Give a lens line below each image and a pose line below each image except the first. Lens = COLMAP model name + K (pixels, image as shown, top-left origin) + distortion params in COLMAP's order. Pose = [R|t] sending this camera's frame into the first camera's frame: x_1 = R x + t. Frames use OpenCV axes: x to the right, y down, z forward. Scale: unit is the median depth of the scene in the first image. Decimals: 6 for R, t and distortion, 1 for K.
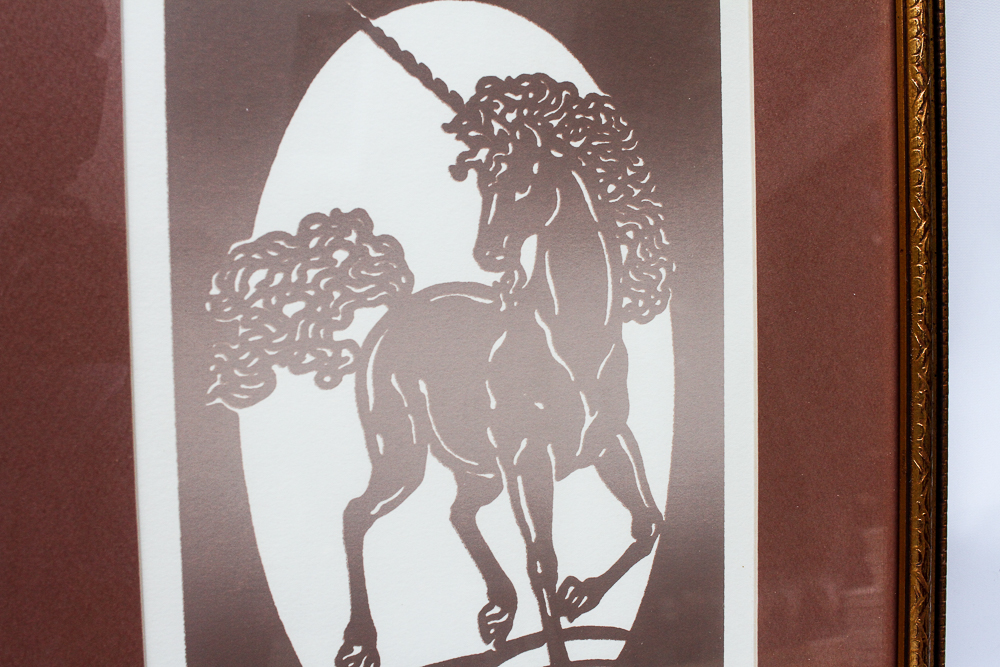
lens RADIAL K [[1134.3, 0, 499.9], [0, 1134.3, 335.3], [0, 0, 1]] dist [-0.095919, 0.000000]
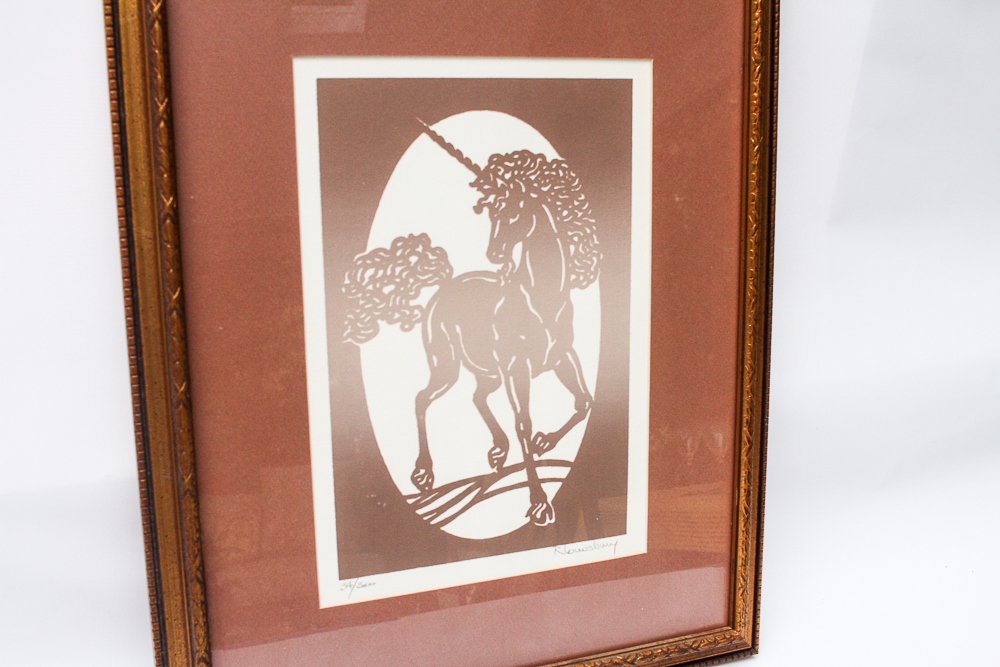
lens RADIAL K [[1134.3, 0, 499.3], [0, 1134.3, 342.5], [0, 0, 1]] dist [-0.095919, 0.000000]
pose [[0.999965, 0.004309, 0.007114, -0.014565], [-0.005316, 0.988944, 0.148192, -0.195477], [-0.006397, -0.148225, 0.988933, -0.767730]]
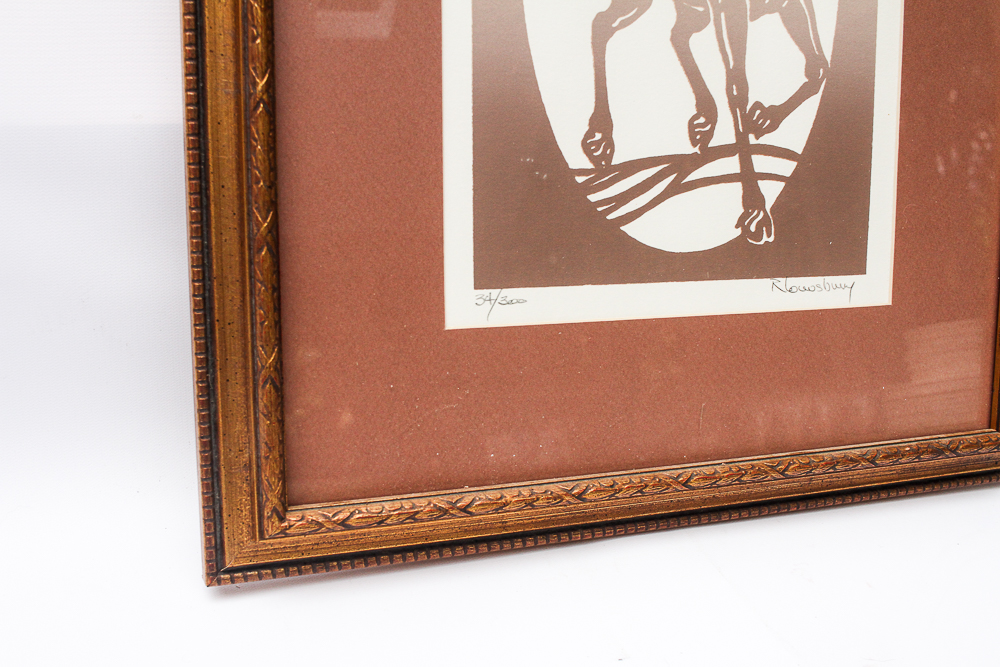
lens RADIAL K [[1134.3, 0, 505.5], [0, 1134.3, 329.8], [0, 0, 1]] dist [-0.095919, 0.000000]
pose [[0.999815, 0.019104, -0.002300, -0.213717], [-0.018795, 0.995219, 0.095846, 0.359812], [0.004120, -0.095785, 0.995394, -0.266485]]
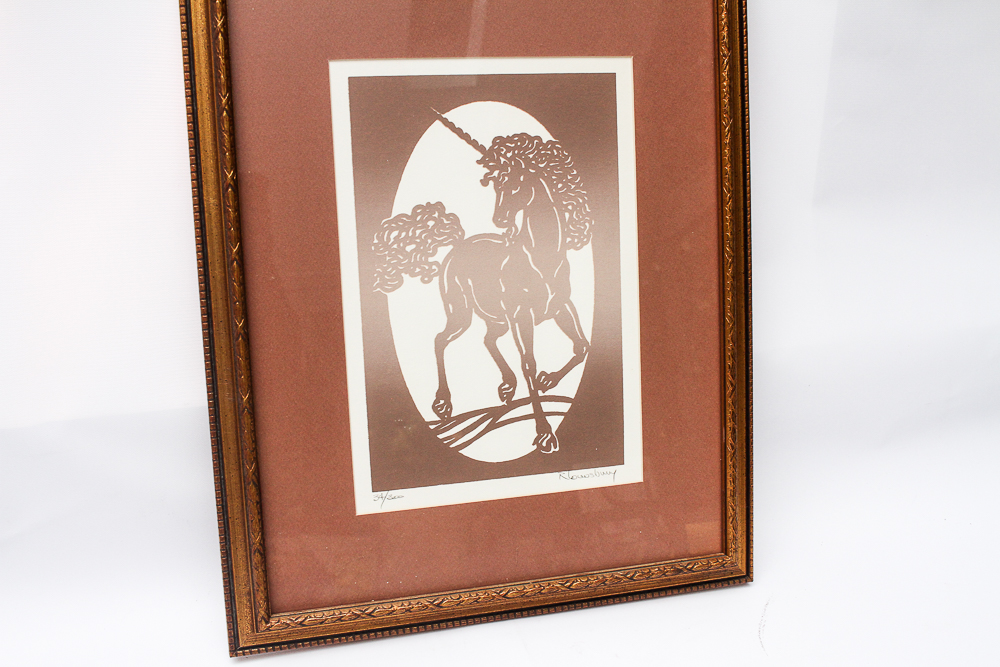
lens RADIAL K [[1134.3, 0, 497.8], [0, 1134.3, 334.7], [0, 0, 1]] dist [-0.095919, 0.000000]
pose [[0.994227, -0.006057, -0.107129, 0.211327], [0.016300, 0.995344, 0.095001, -0.058229], [0.106054, -0.096199, 0.989696, -1.125329]]
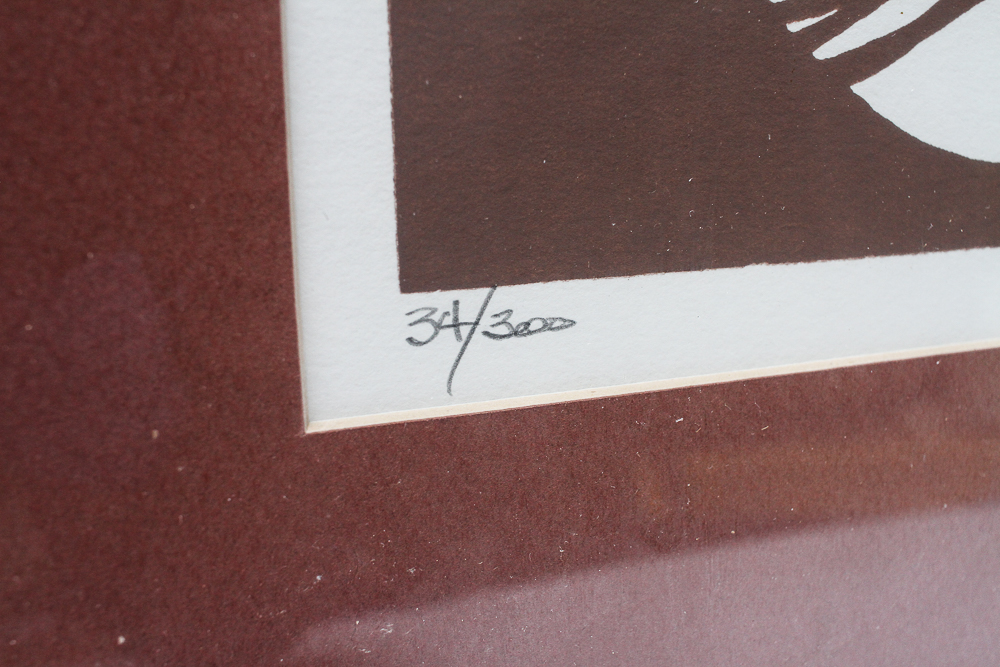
lens RADIAL K [[1134.3, 0, 500.9], [0, 1134.3, 335.2], [0, 0, 1]] dist [-0.095919, 0.000000]
pose [[0.999952, -0.001851, 0.009650, -0.222517], [0.000348, 0.988163, 0.153410, 0.391174], [-0.009820, -0.153399, 0.988116, 0.565787]]
